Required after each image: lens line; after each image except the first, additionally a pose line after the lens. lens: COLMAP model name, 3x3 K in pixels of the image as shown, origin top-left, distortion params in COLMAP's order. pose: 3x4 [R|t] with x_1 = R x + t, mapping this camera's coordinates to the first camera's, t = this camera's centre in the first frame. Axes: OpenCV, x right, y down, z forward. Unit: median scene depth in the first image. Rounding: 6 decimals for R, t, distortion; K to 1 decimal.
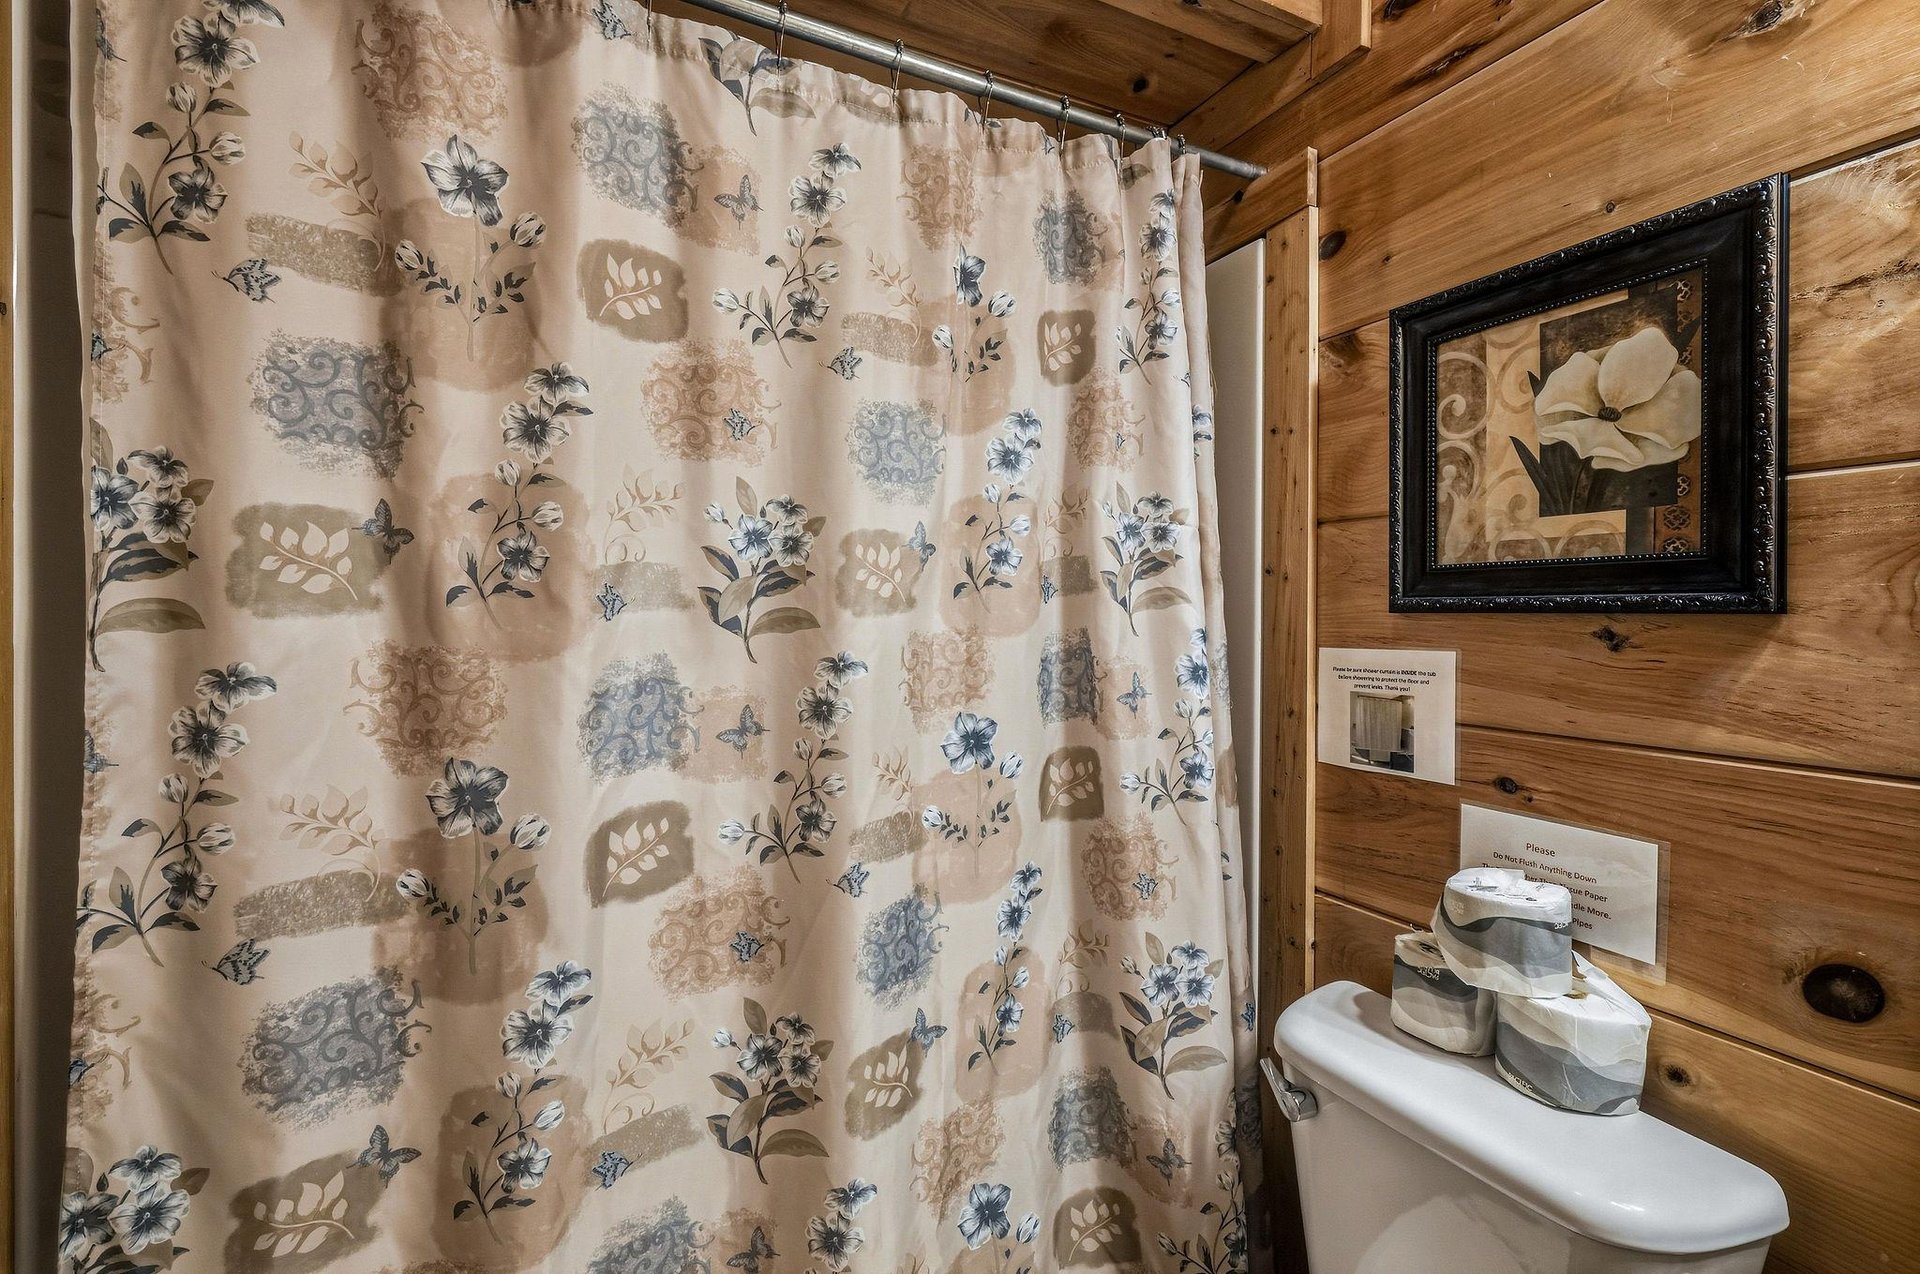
lens RADIAL K [[881.7, 0, 965.8], [0, 881.7, 621.7], [0, 0, 1]] dist [-0.002844, 0.001761]
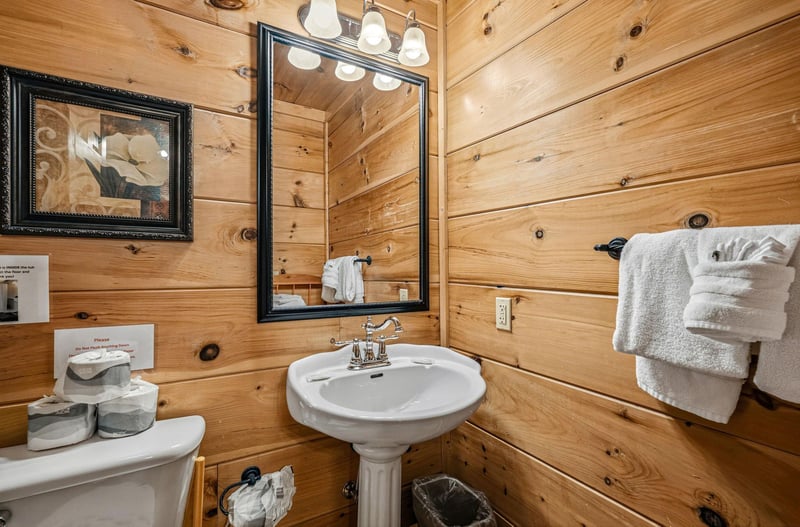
lens RADIAL K [[369.5, 0, 405.4], [0, 369.5, 268.0], [0, 0, 1]] dist [-0.000503, 0.000192]
pose [[-0.100592, -0.003080, 0.994923, -0.411052], [0.008121, 0.999959, 0.003916, 0.074014], [-0.994895, 0.008474, -0.100563, 0.308921]]
